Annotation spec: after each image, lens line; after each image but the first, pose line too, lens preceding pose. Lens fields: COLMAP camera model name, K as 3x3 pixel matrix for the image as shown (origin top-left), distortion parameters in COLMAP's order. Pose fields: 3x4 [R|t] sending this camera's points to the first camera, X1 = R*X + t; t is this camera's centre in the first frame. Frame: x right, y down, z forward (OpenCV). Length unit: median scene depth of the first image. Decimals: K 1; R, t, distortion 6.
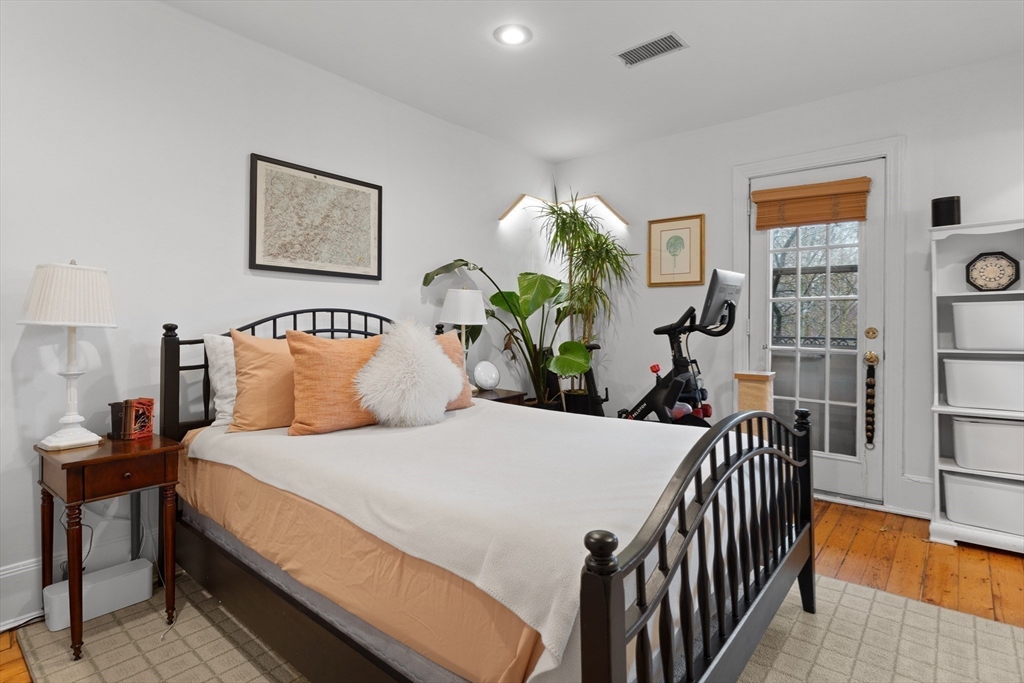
lens RADIAL K [[561.7, 0, 514.6], [0, 561.7, 323.7], [0, 0, 1]] dist [0.004436, 0.000468]
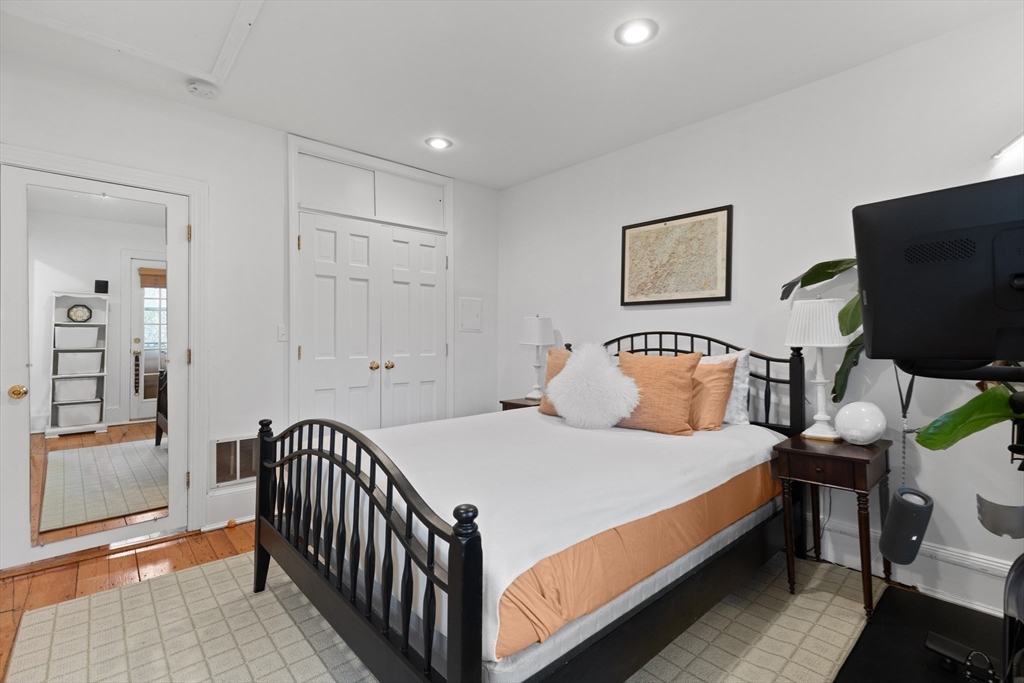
lens RADIAL K [[456.1, 0, 510.3], [0, 456.1, 336.5], [0, 0, 1]] dist [0.003234, 0.000015]
pose [[-0.136309, -0.018539, -0.990493, 0.666651], [-0.002654, 0.999828, -0.018349, 0.002394], [0.990663, 0.000128, -0.136335, 0.796913]]
